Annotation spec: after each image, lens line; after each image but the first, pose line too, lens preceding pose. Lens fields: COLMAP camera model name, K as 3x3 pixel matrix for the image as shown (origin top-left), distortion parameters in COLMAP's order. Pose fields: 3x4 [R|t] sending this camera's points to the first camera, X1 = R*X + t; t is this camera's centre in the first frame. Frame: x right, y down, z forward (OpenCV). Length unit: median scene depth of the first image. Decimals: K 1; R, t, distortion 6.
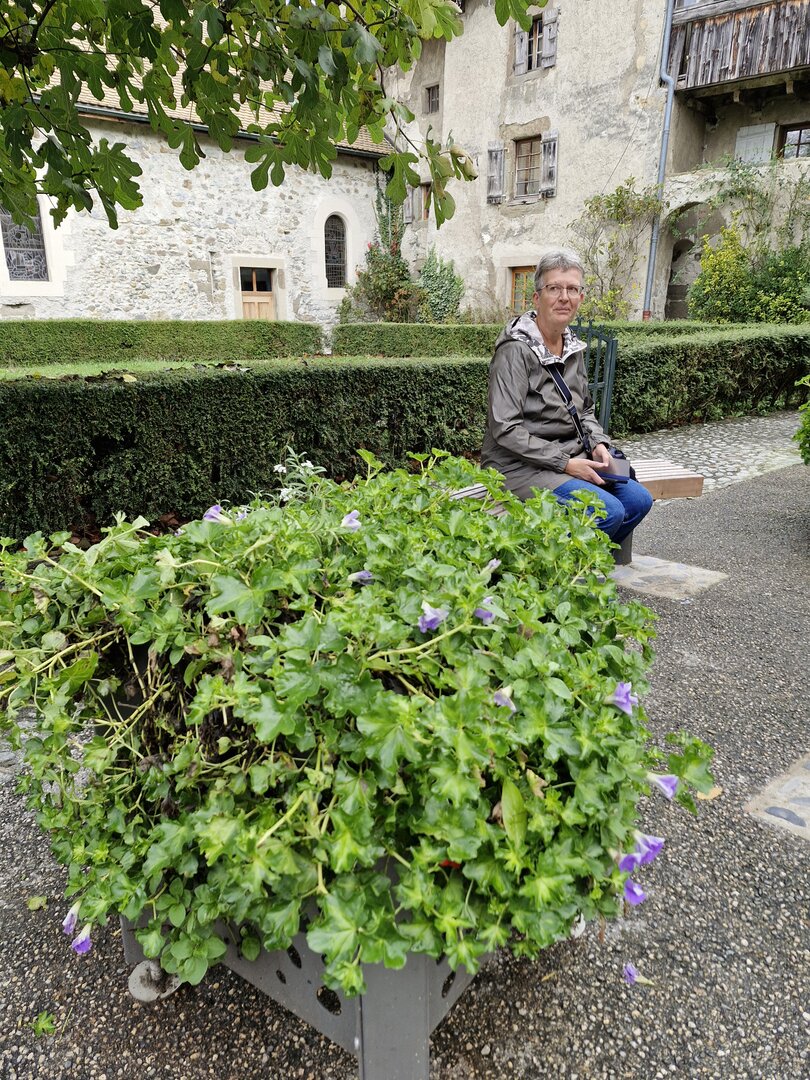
lens RADIAL K [[746.3, 0, 405.0], [0, 746.3, 540.0], [0, 0, 1]] dist [0.083411, -0.124095]
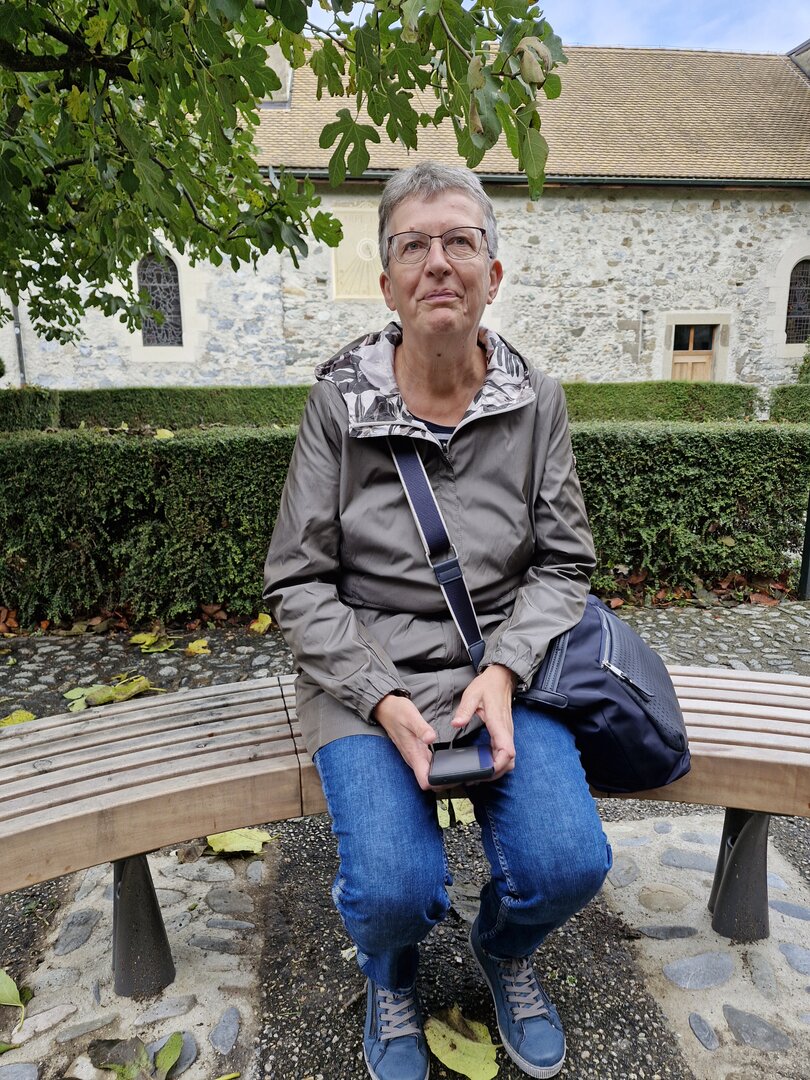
lens RADIAL K [[746.3, 0, 405.0], [0, 746.3, 540.0], [0, 0, 1]] dist [0.083411, -0.124095]
pose [[0.812546, 0.116546, -0.571127, 0.069161], [-0.163457, 0.986053, -0.031333, -0.026196], [0.559509, 0.118814, 0.820264, 0.108718]]
